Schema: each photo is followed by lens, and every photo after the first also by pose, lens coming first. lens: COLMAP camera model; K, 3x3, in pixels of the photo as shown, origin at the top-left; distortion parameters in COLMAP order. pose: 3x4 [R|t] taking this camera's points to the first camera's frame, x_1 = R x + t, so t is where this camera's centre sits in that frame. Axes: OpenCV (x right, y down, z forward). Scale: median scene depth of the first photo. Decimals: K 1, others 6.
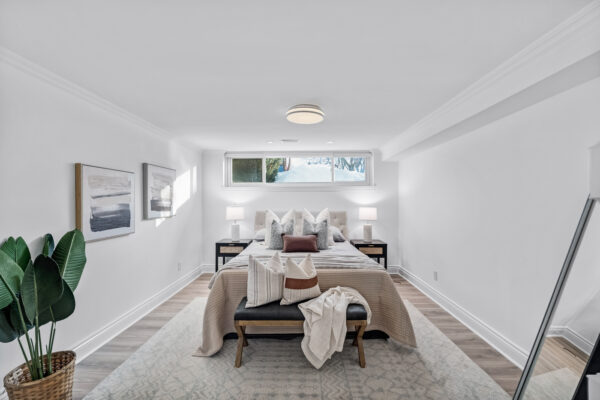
lens RADIAL K [[251.5, 0, 298.2], [0, 251.5, 201.3], [0, 0, 1]] dist [-0.001290, -0.000029]
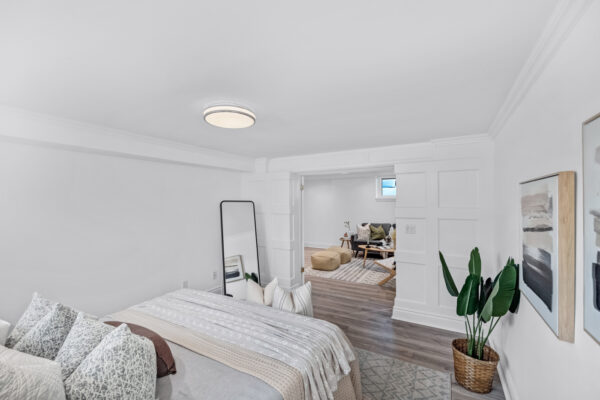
lens RADIAL K [[251.5, 0, 298.2], [0, 251.5, 201.3], [0, 0, 1]] dist [-0.001290, -0.000029]
pose [[-0.880678, 0.007636, 0.473654, -0.496164], [0.007726, 0.999969, -0.001755, -0.077580], [-0.473653, 0.002114, -0.880709, 1.540656]]
